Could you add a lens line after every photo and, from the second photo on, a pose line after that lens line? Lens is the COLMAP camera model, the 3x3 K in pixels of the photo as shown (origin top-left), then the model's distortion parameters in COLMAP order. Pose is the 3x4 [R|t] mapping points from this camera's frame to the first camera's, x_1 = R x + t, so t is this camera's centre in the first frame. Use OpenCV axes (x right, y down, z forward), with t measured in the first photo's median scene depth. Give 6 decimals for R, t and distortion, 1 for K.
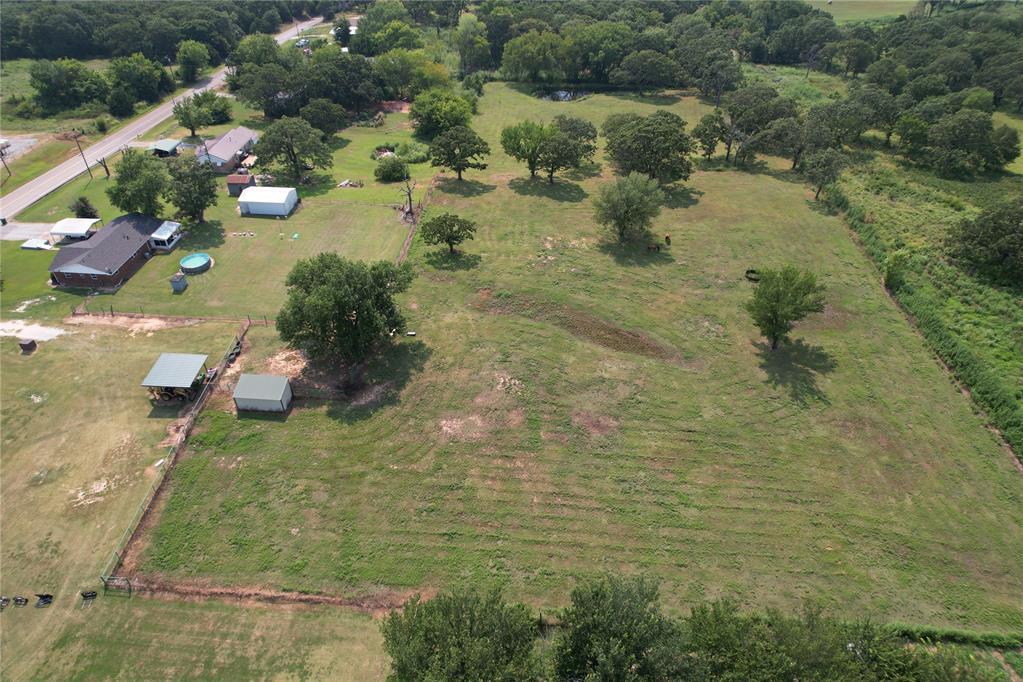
lens RADIAL K [[653.0, 0, 509.8], [0, 653.0, 349.2], [0, 0, 1]] dist [-0.072427, 0.063760]
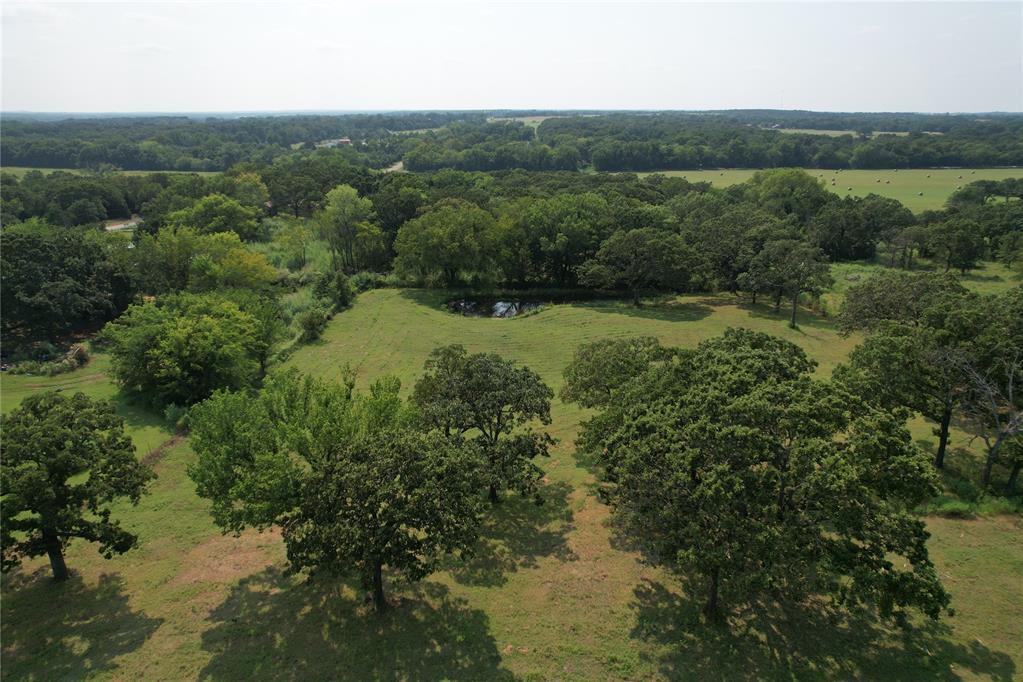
lens RADIAL K [[653.0, 0, 513.8], [0, 653.0, 335.4], [0, 0, 1]] dist [-0.072427, 0.063760]
pose [[0.999043, -0.014295, 0.041327, 0.151762], [0.027592, 0.939254, -0.342111, -0.372875], [-0.033926, 0.342924, 0.938750, 1.007366]]
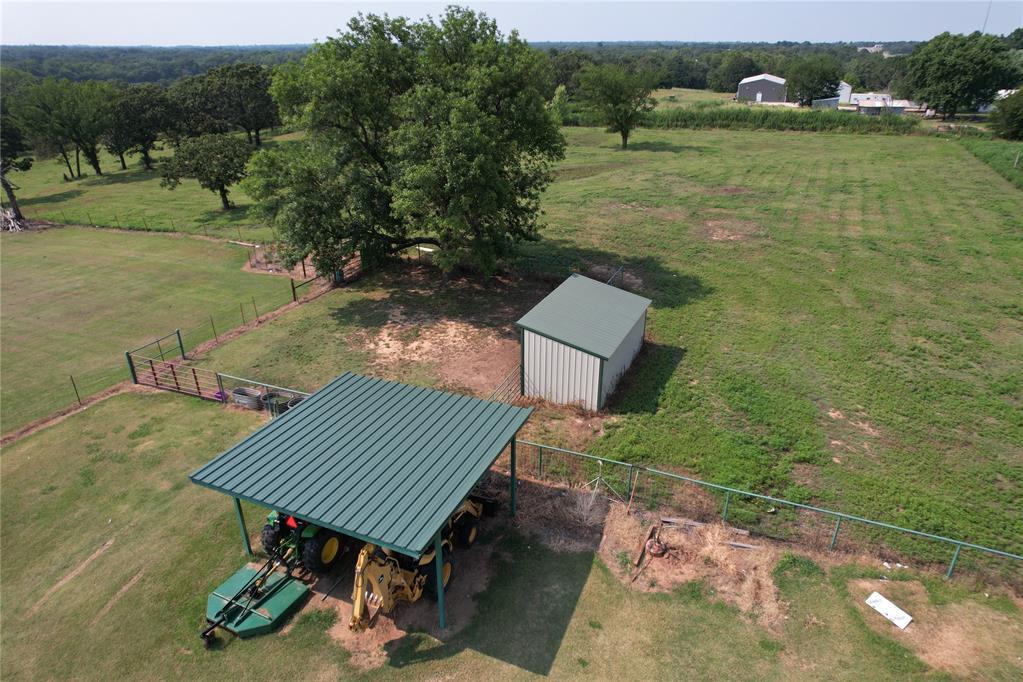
lens RADIAL K [[653.0, 0, 508.8], [0, 653.0, 342.4], [0, 0, 1]] dist [-0.072427, 0.063760]
pose [[0.359914, -0.396044, 0.844755, -0.556119], [0.596078, 0.794155, 0.118358, 0.006954], [-0.717742, 0.460941, 0.521901, 0.712945]]
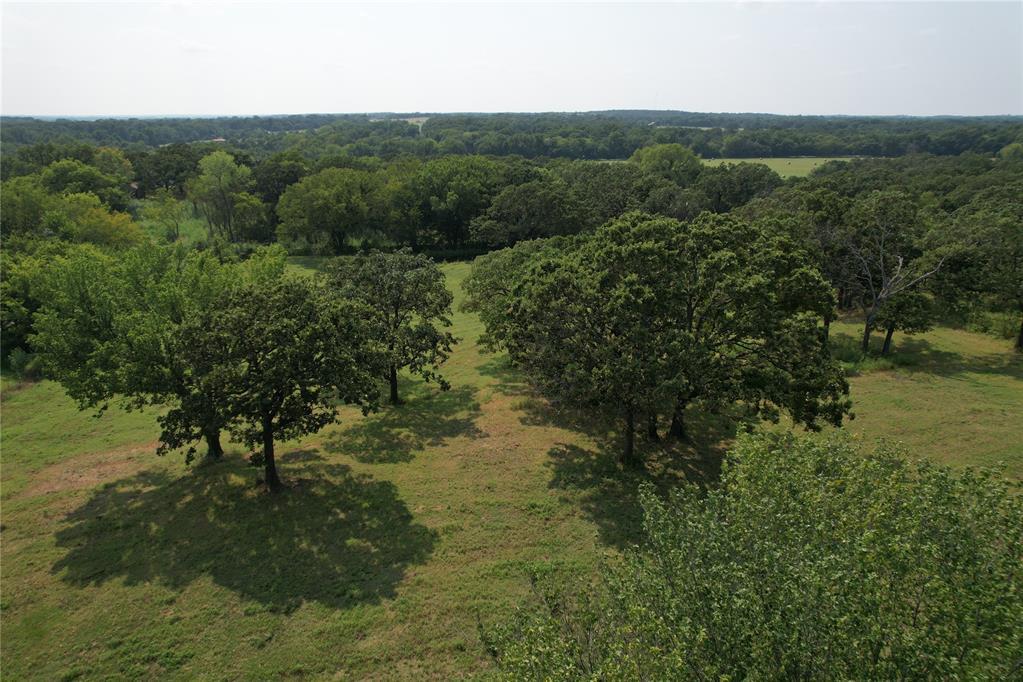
lens RADIAL K [[653.0, 0, 516.6], [0, 653.0, 330.2], [0, 0, 1]] dist [-0.072427, 0.063760]
pose [[0.976503, -0.067527, 0.204652, 0.148023], [0.135822, 0.930137, -0.341170, -0.303468], [-0.167316, 0.360949, 0.917453, 1.053188]]
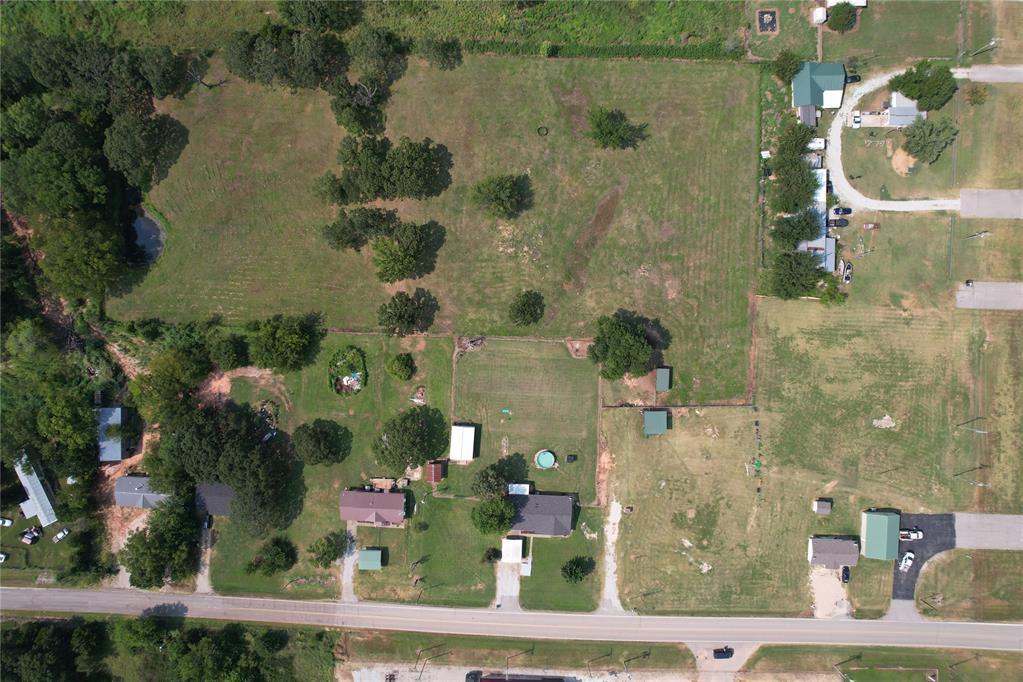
lens RADIAL K [[648.7, 0, 497.4], [0, 648.7, 353.7], [0, 0, 1]] dist [-0.065979, 0.053860]
pose [[-0.035619, -0.999340, -0.007161, -0.213455], [0.636166, -0.028200, 0.771037, -1.658721], [-0.770730, 0.022908, 0.636750, 0.016971]]
